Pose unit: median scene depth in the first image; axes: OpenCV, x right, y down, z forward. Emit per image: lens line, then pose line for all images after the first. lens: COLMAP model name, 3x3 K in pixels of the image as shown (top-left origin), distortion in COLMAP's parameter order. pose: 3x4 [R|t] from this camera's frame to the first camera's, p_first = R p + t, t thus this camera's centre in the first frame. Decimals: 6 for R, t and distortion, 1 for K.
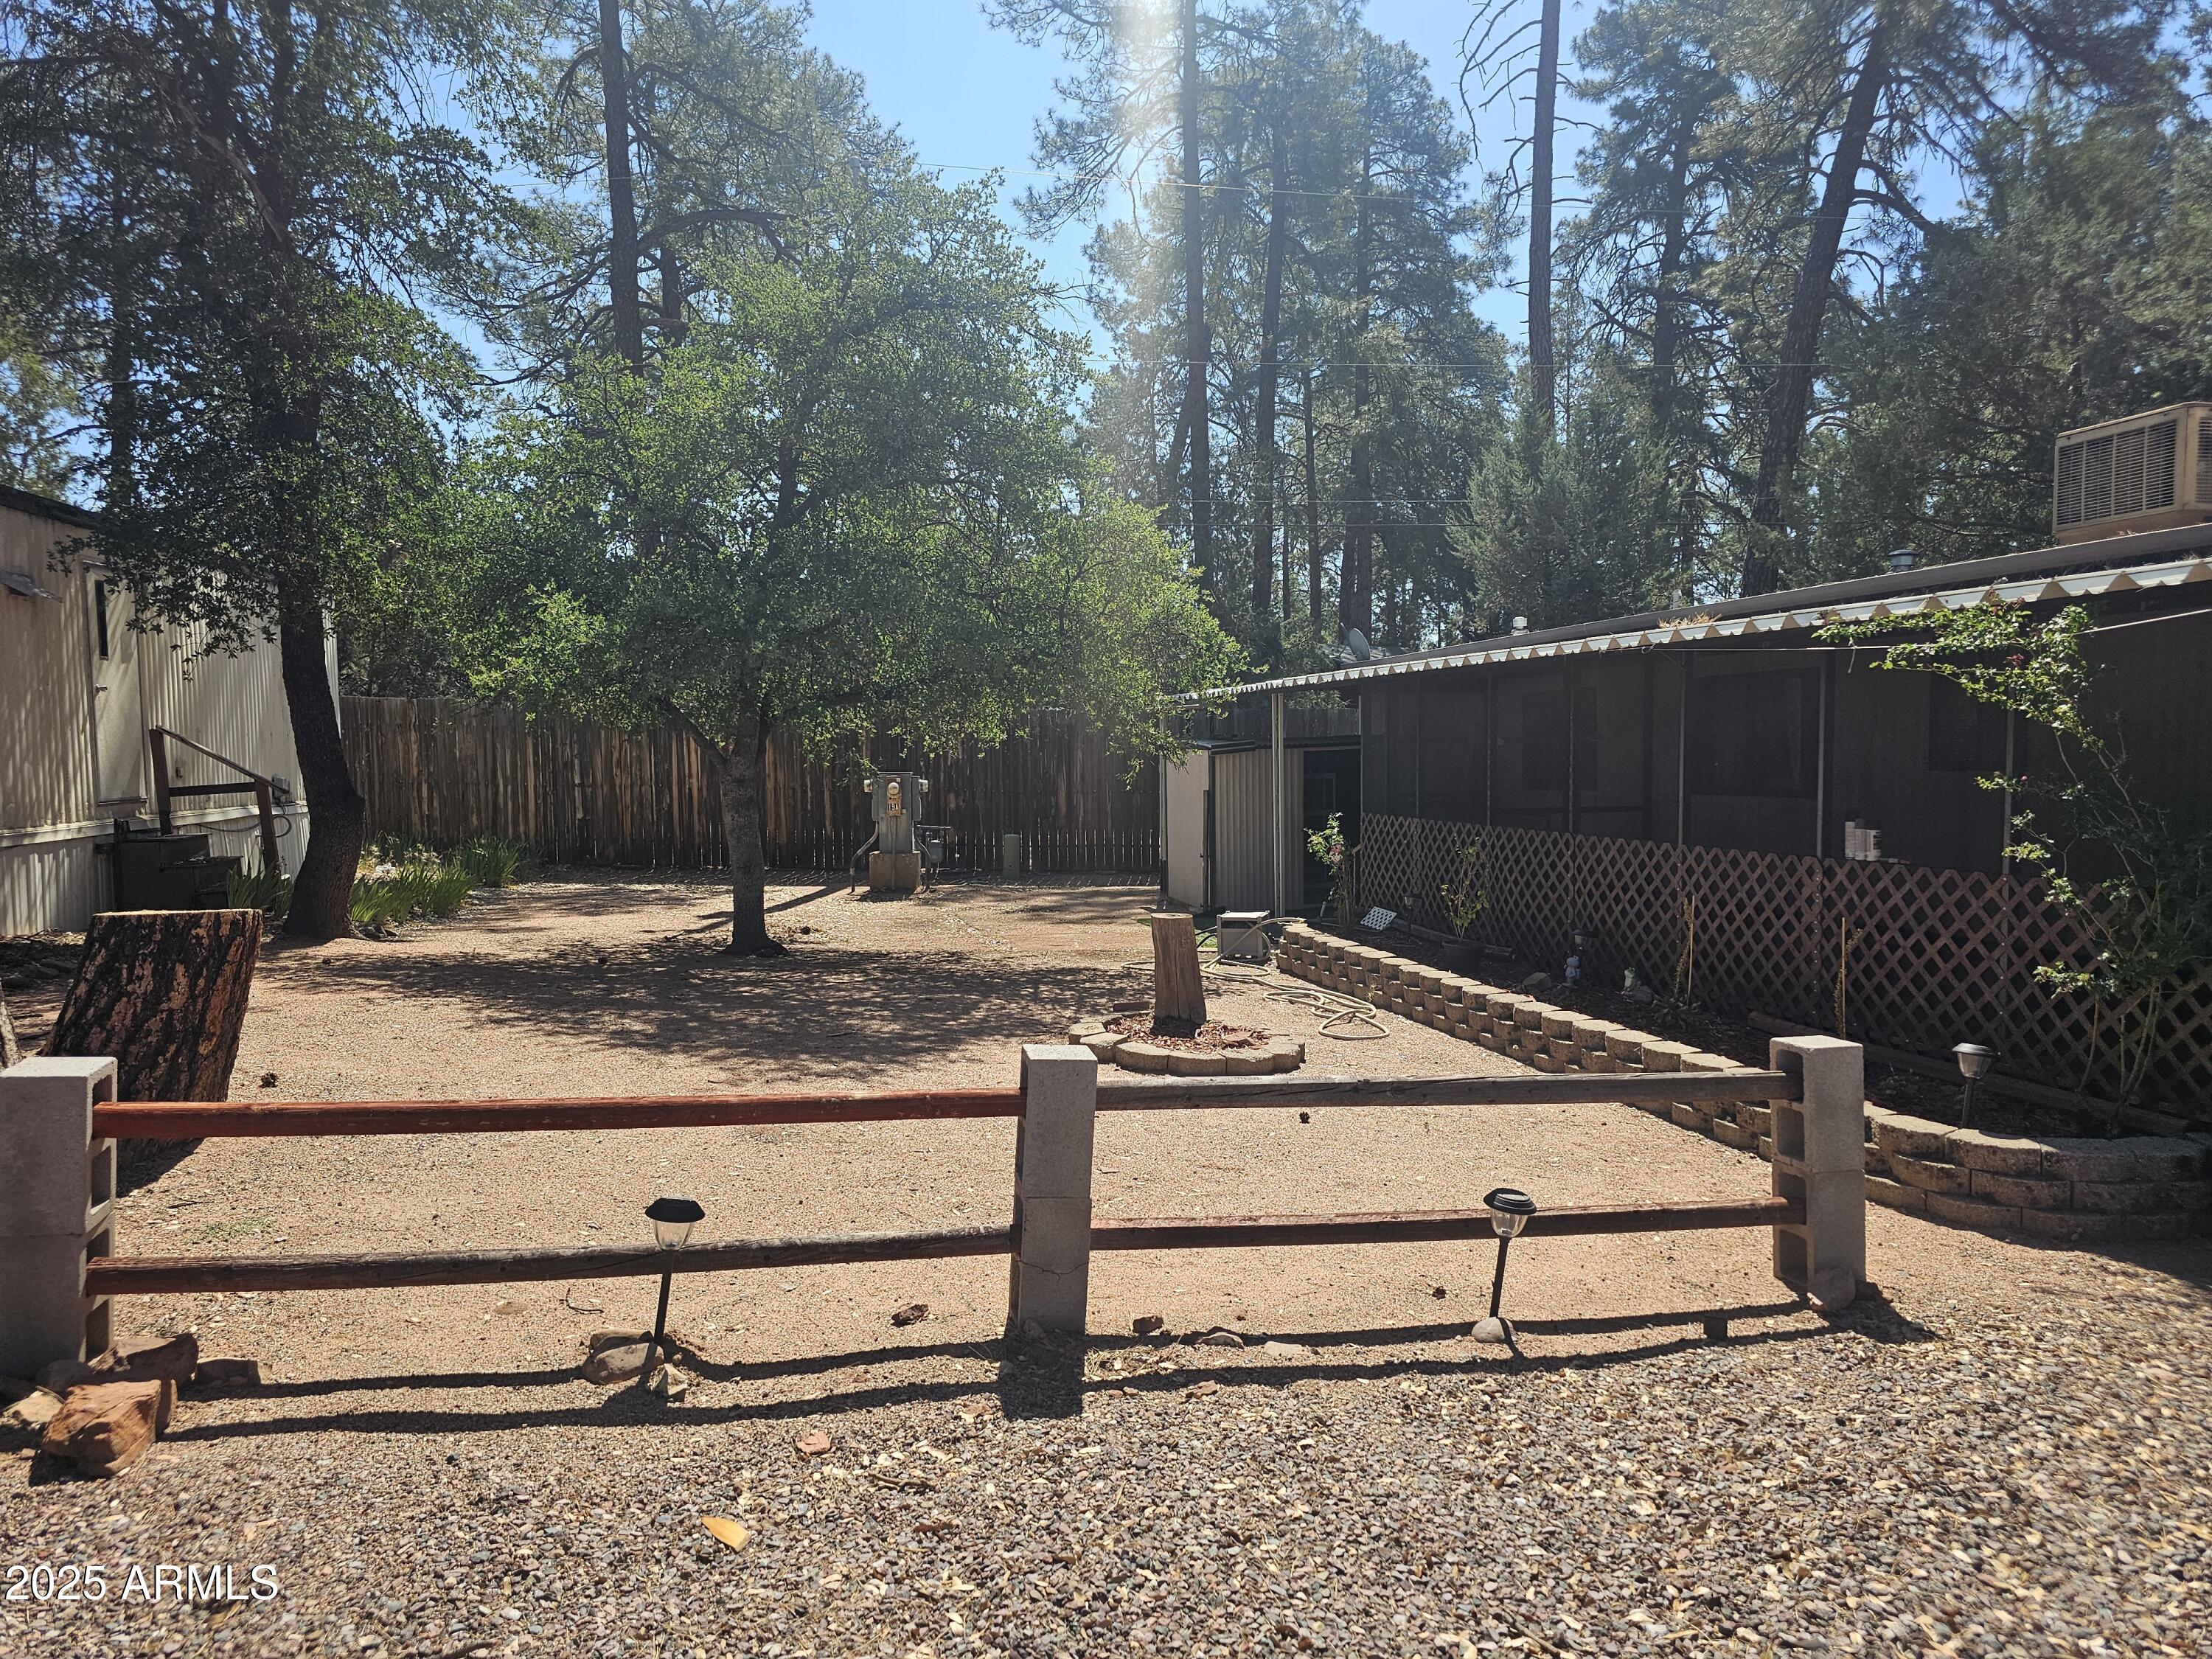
lens RADIAL K [[1482.8, 0, 1110.6], [0, 1482.8, 860.4], [0, 0, 1]] dist [0.052216, -0.036581]
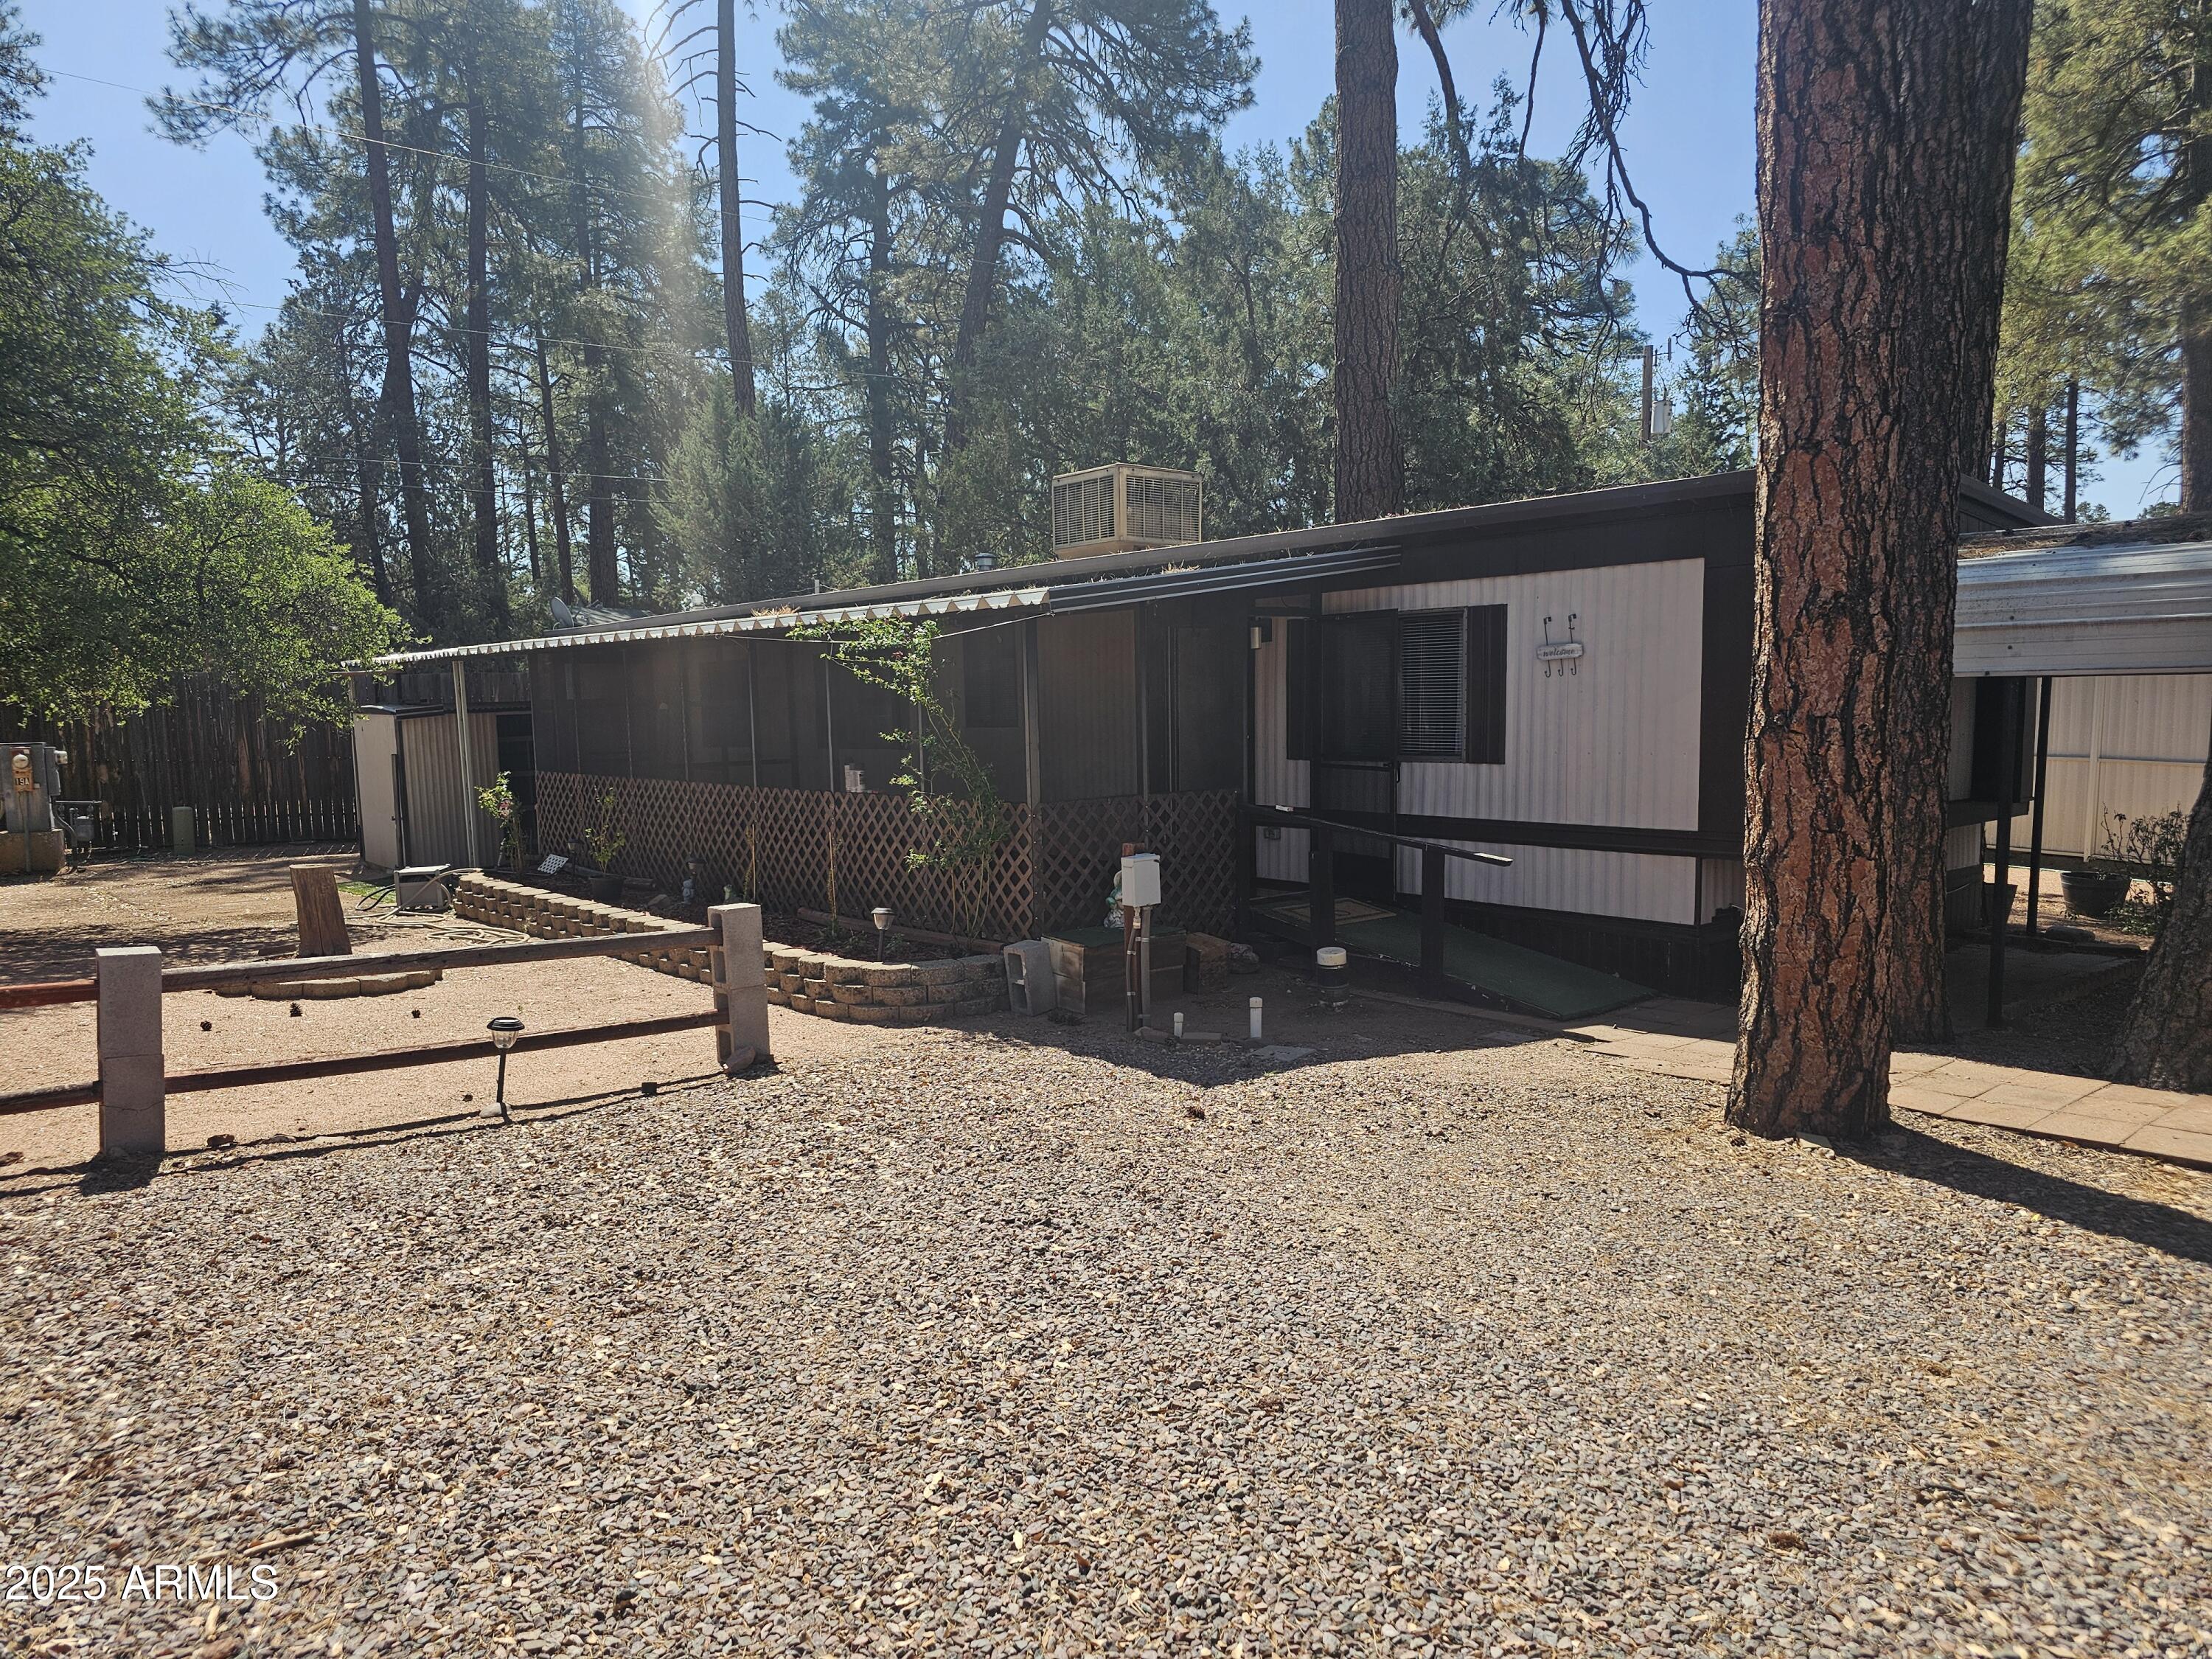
lens RADIAL K [[1482.8, 0, 1110.6], [0, 1482.8, 860.4], [0, 0, 1]] dist [0.052216, -0.036581]
pose [[0.891654, -0.056544, 0.449172, 0.048803], [0.044689, 0.998317, 0.036962, 0.012965], [-0.450506, -0.012885, 0.892681, -0.198386]]
